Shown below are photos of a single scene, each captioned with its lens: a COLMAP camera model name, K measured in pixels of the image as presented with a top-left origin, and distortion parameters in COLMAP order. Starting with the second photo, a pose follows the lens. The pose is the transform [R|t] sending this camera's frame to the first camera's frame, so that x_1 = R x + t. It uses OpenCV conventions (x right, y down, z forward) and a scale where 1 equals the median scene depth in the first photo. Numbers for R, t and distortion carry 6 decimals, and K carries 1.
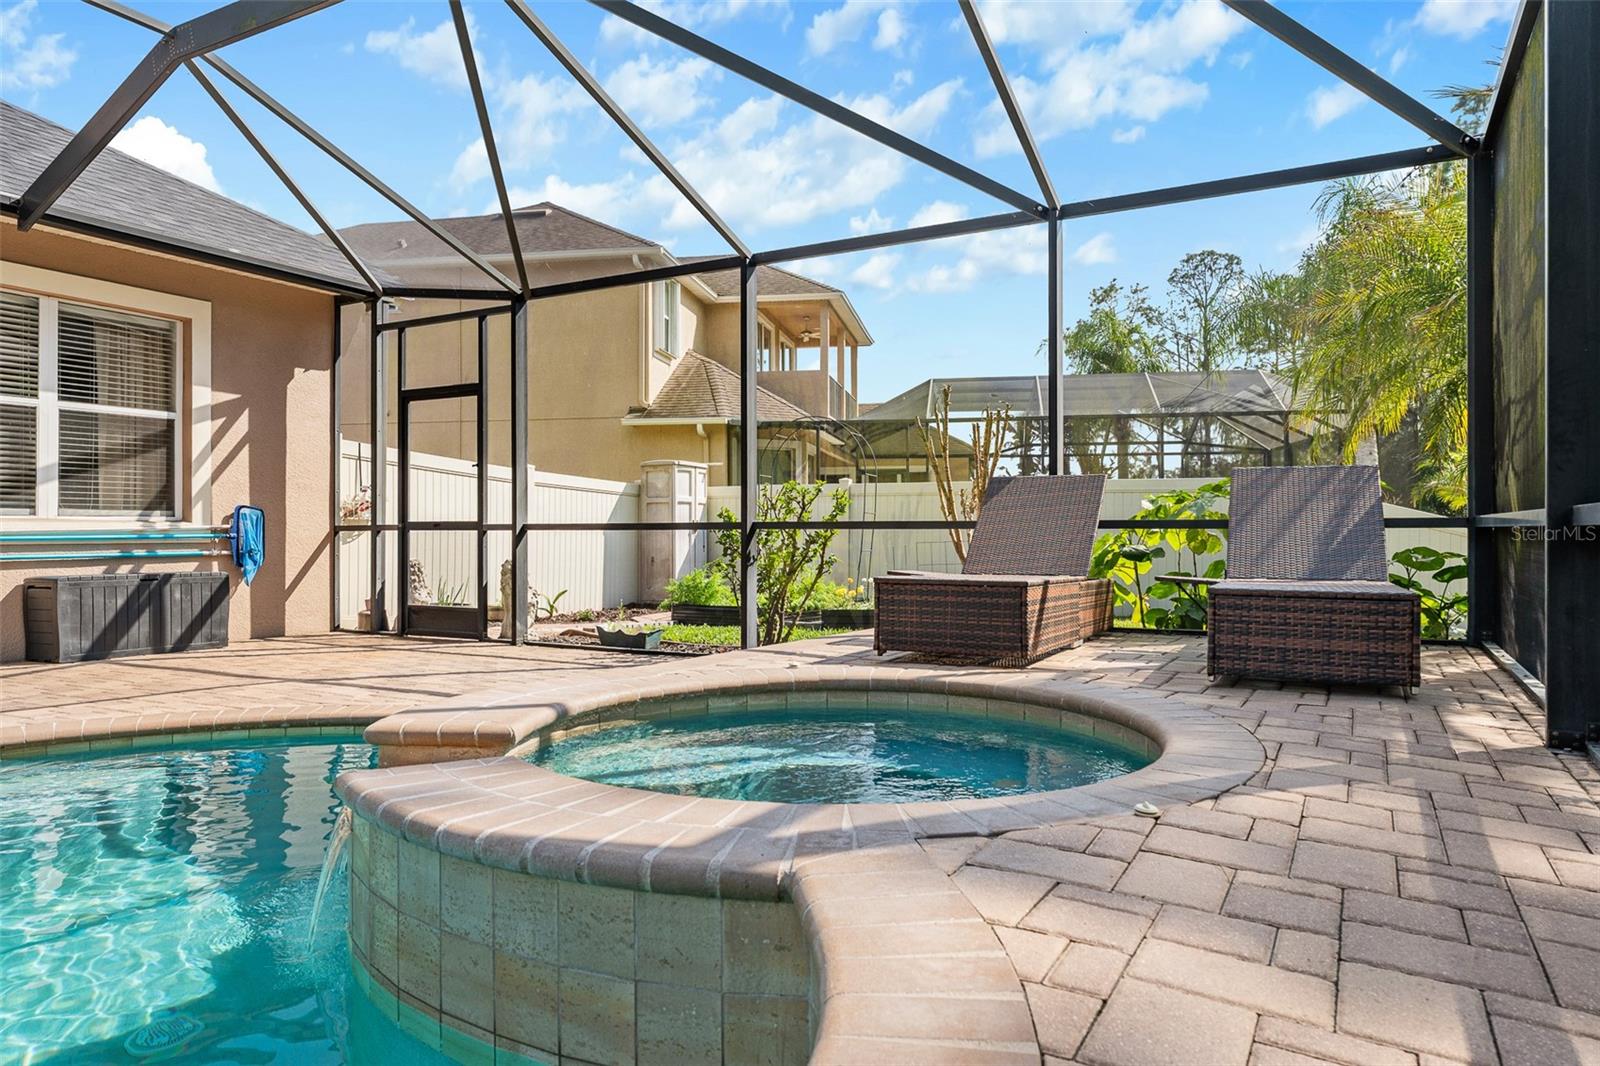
lens RADIAL K [[1050.5, 0, 812.4], [0, 1050.5, 525.2], [0, 0, 1]] dist [0.007672, 0.001220]
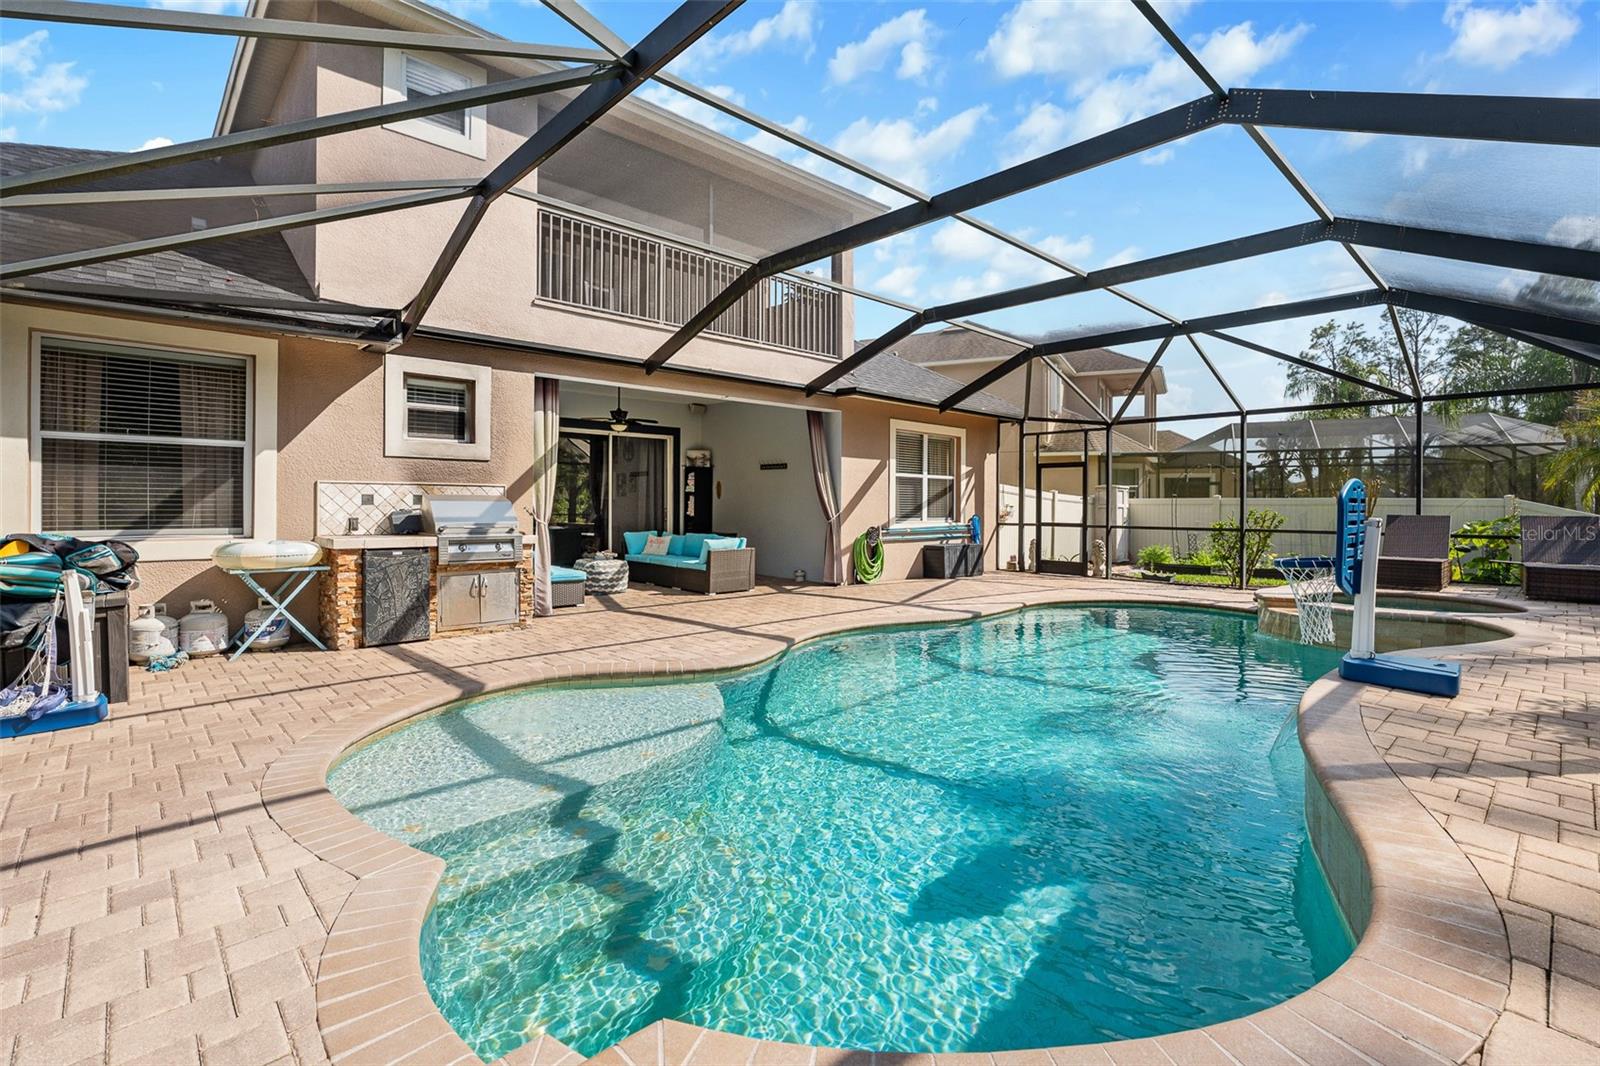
lens RADIAL K [[725.1, 0, 838.6], [0, 725.1, 517.8], [0, 0, 1]] dist [0.001310, 0.000770]
pose [[0.956030, 0.012523, -0.293001, -0.361837], [-0.006682, 0.999759, 0.020931, -0.044391], [0.293192, -0.018053, 0.955883, -0.626879]]
